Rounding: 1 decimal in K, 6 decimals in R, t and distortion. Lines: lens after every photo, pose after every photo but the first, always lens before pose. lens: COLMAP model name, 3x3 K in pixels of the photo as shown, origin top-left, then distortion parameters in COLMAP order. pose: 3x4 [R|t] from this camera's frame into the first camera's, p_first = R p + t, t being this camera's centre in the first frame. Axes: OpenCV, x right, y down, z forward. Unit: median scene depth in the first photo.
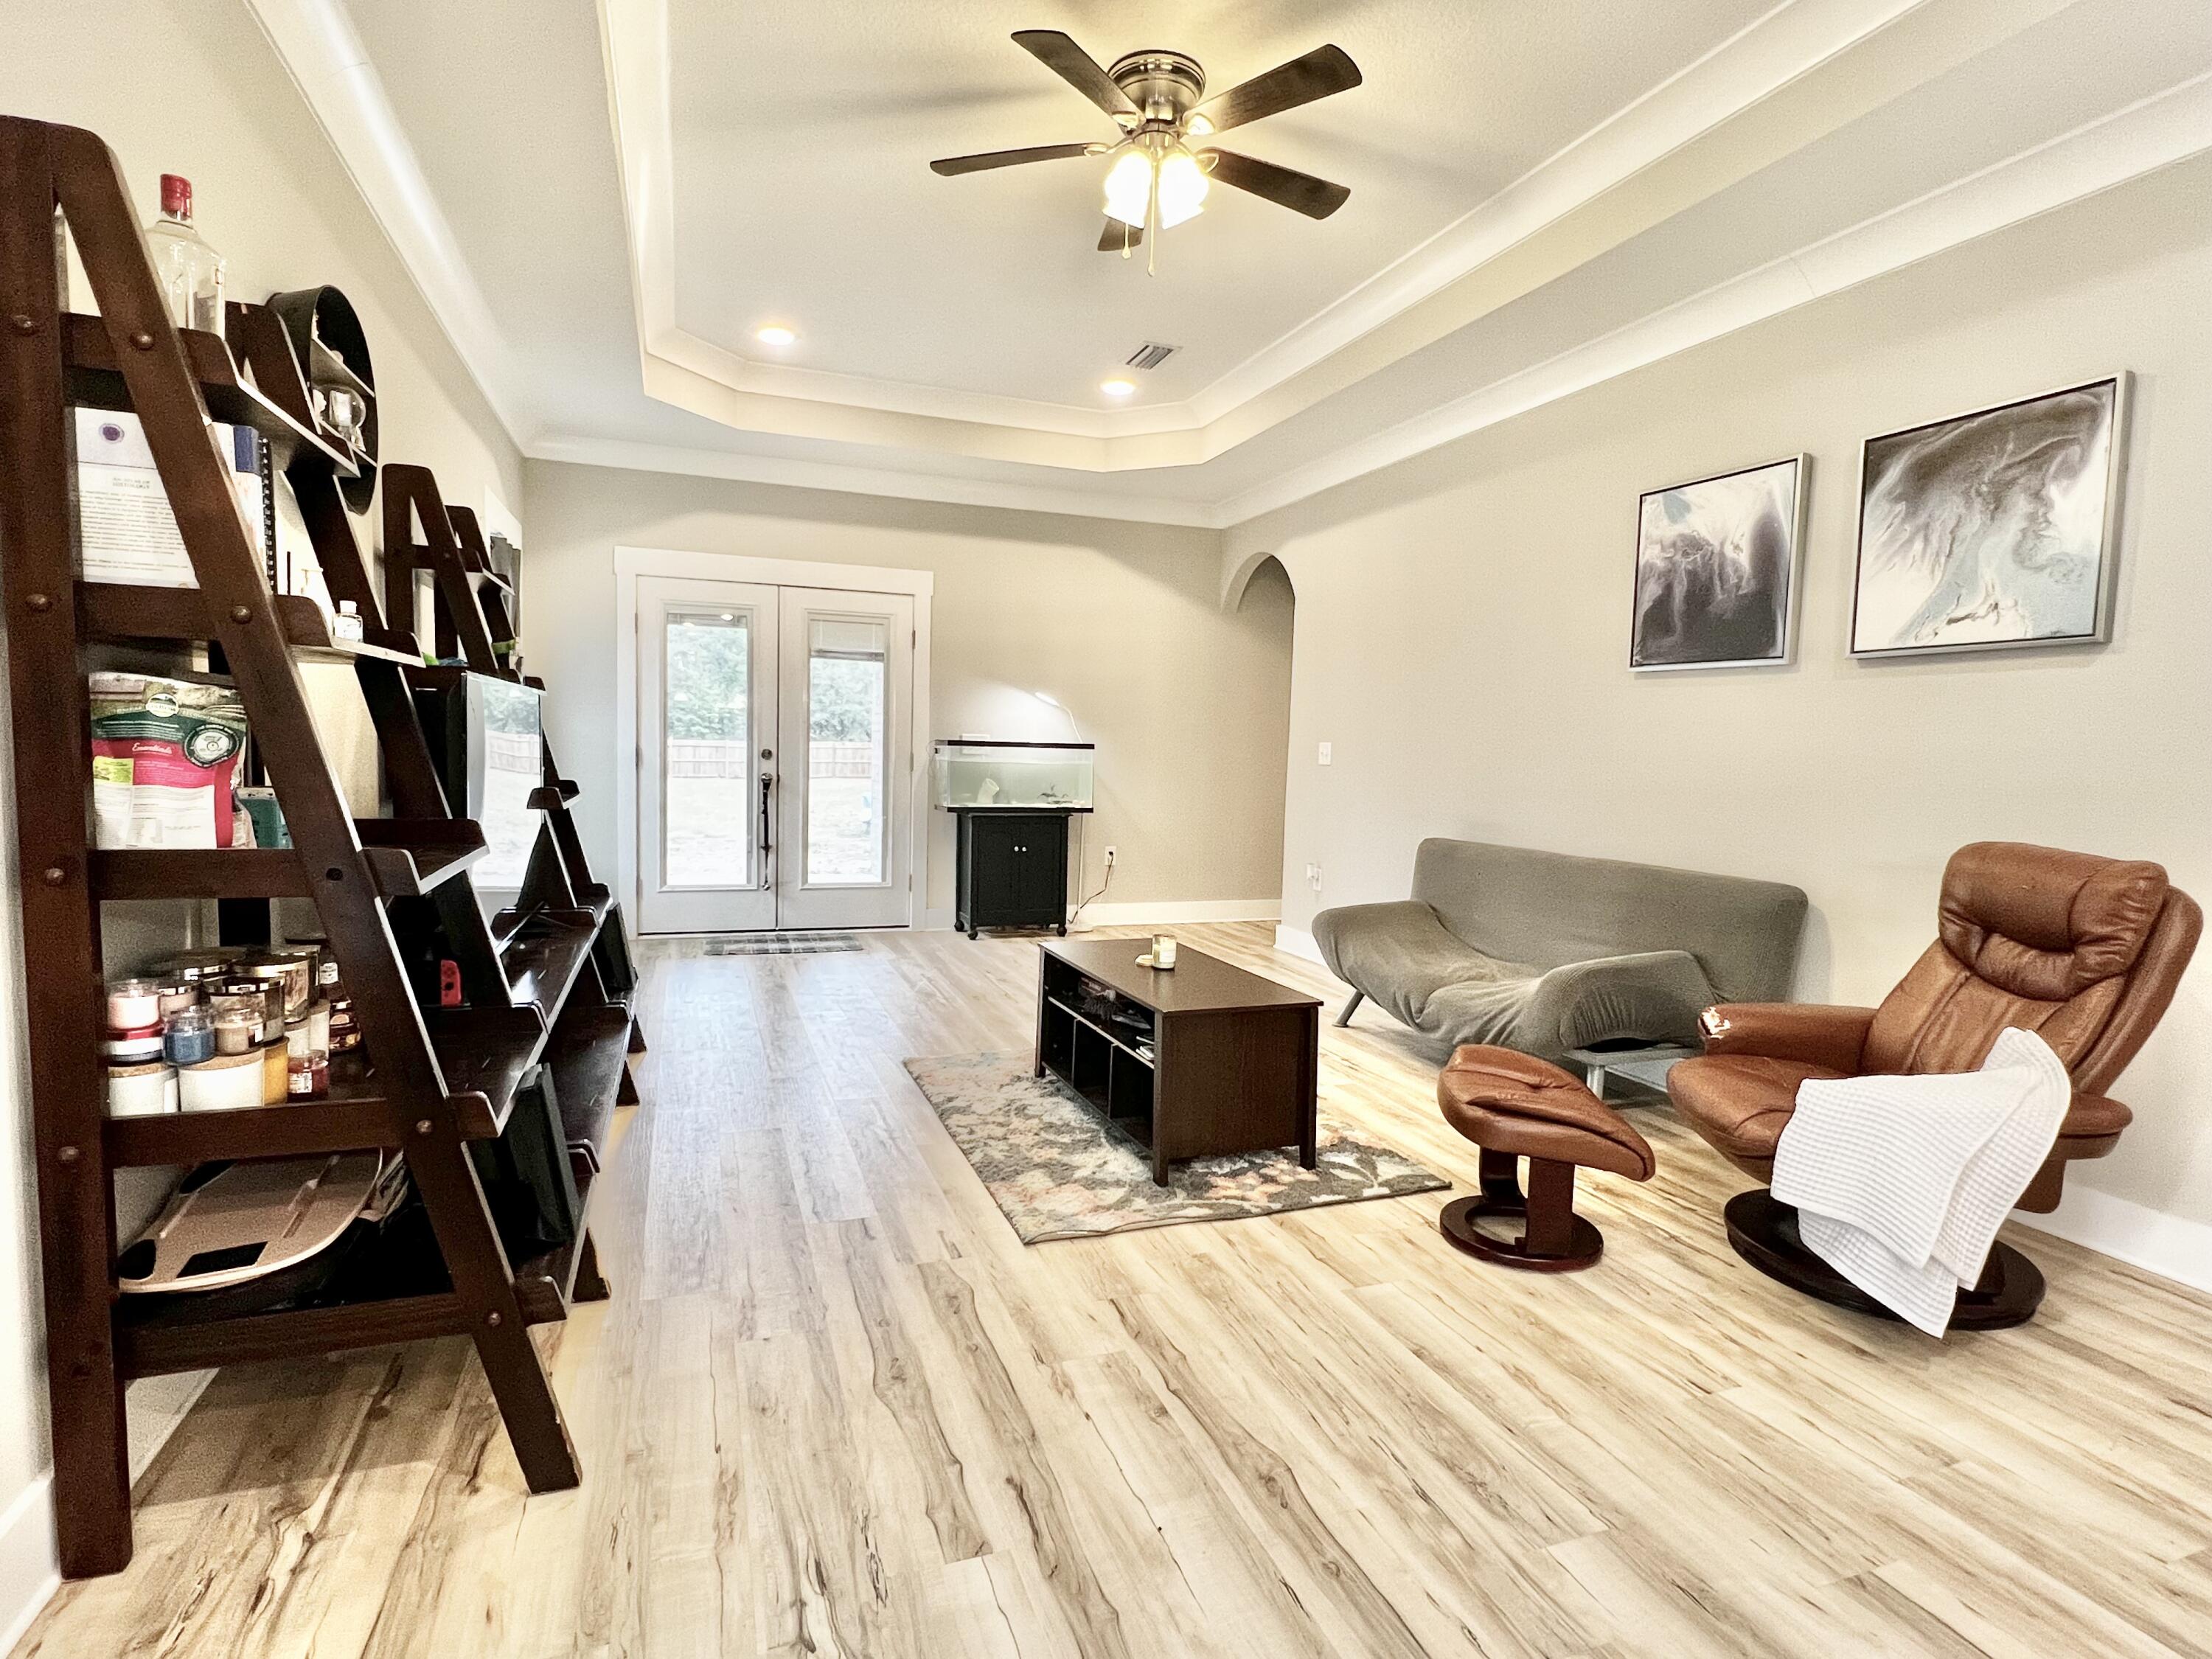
lens RADIAL K [[1132.7, 0, 1106.0], [0, 1132.7, 829.5], [0, 0, 1]] dist [0.006676, 0.001153]
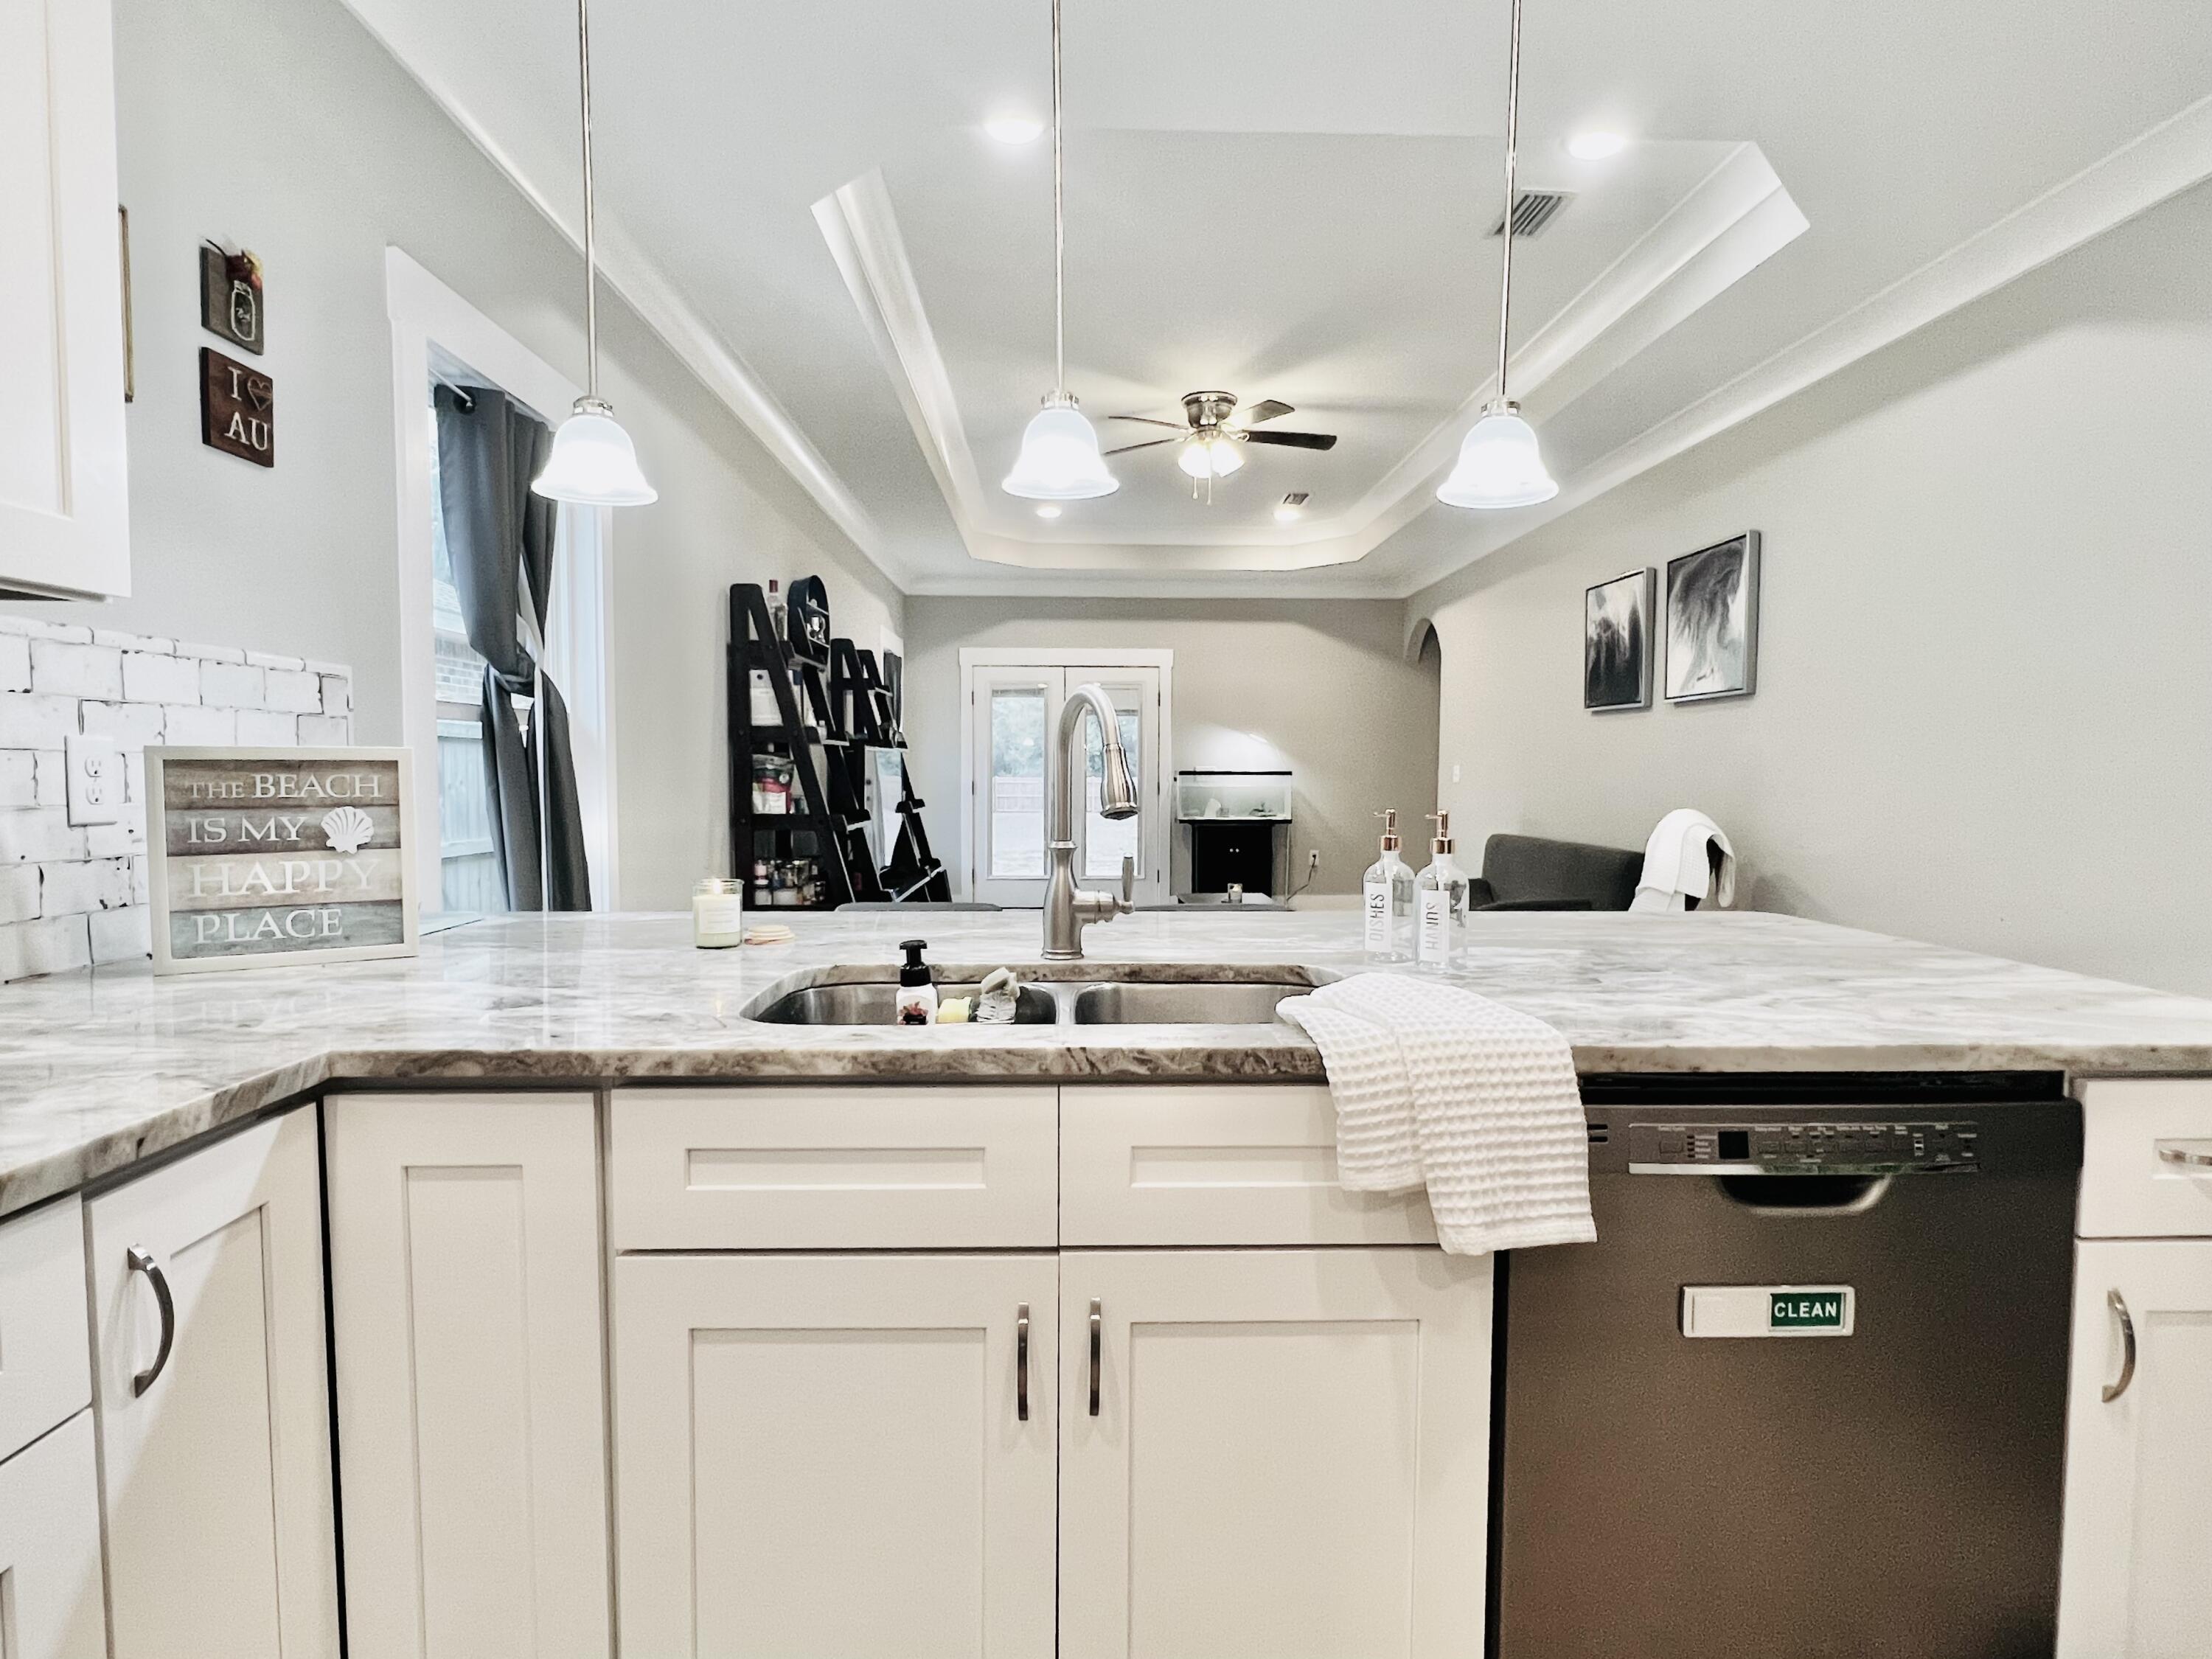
lens RADIAL K [[1177.4, 0, 1106.0], [0, 1177.4, 829.5], [0, 0, 1]] dist [0.003829, -0.000446]
pose [[0.948084, -0.009762, -0.317869, 0.481159], [0.000017, 0.999530, -0.030645, 0.075582], [0.318019, 0.029048, 0.947639, -0.805371]]
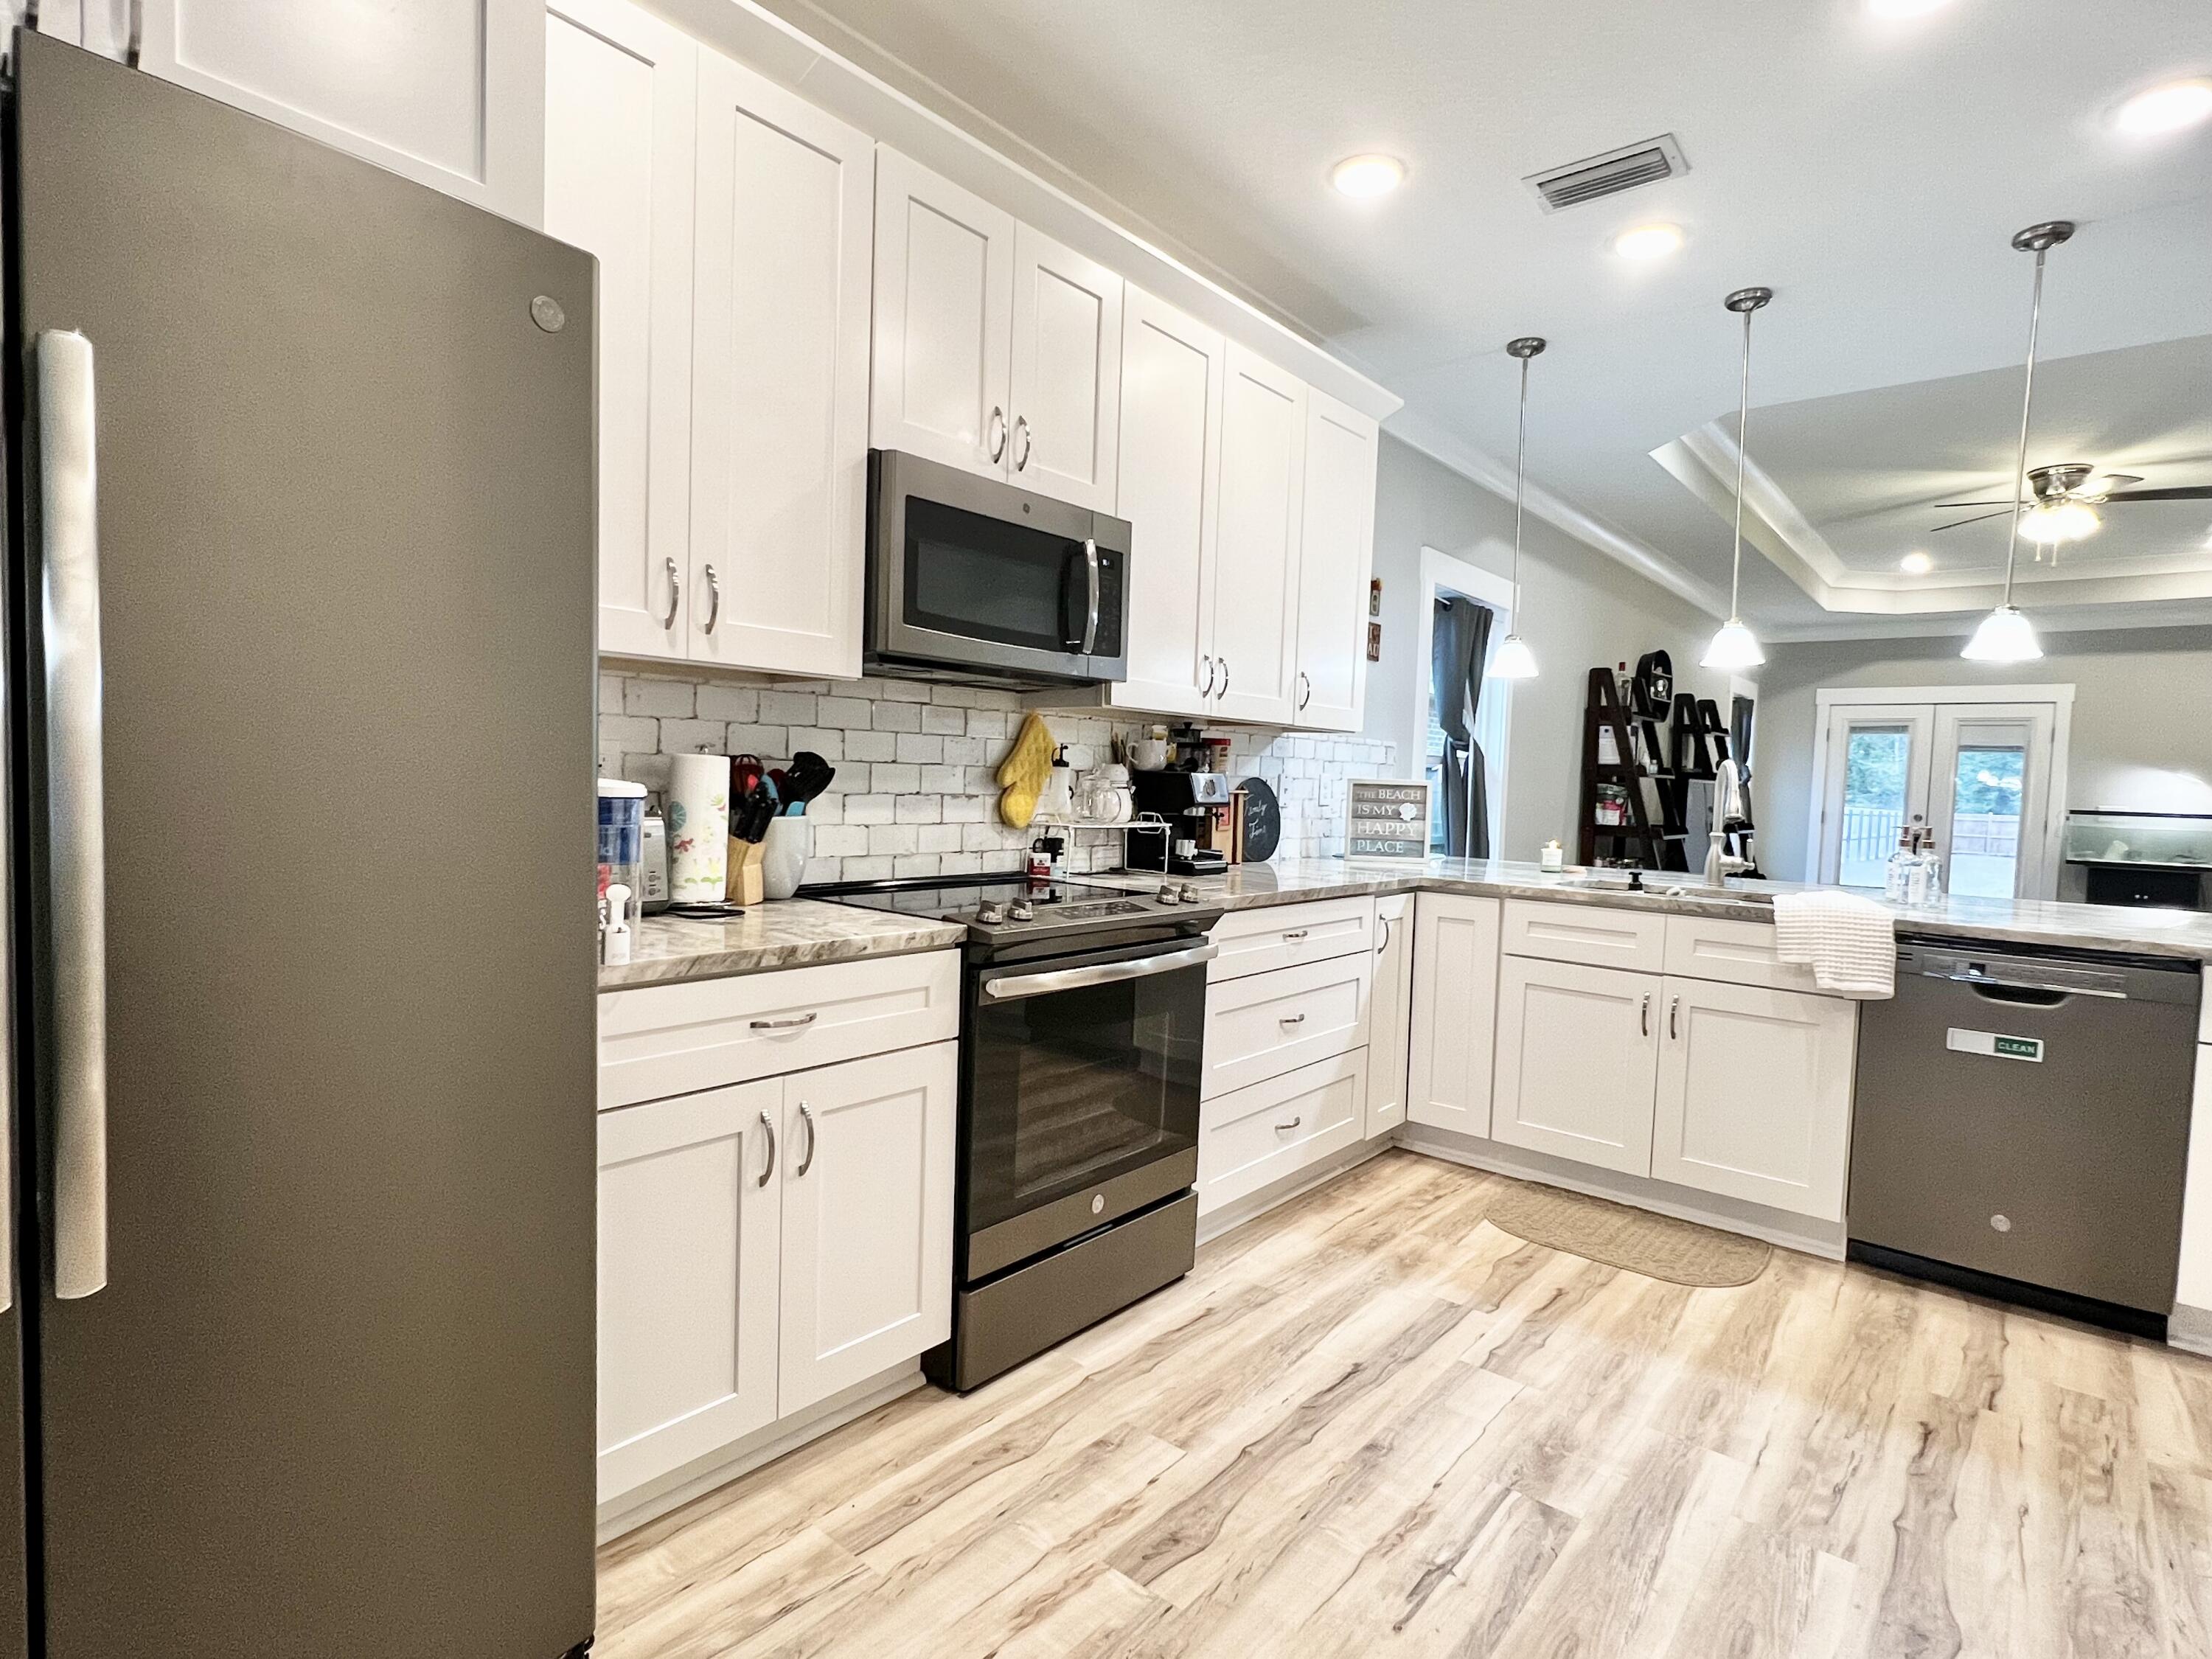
lens RADIAL K [[1132.7, 0, 1106.0], [0, 1132.7, 829.5], [0, 0, 1]] dist [0.006676, 0.001153]
pose [[0.498673, 0.030370, -0.866258, 0.960141], [-0.086036, 0.996185, -0.014602, 0.129689], [0.862510, 0.081811, 0.499383, -1.375197]]
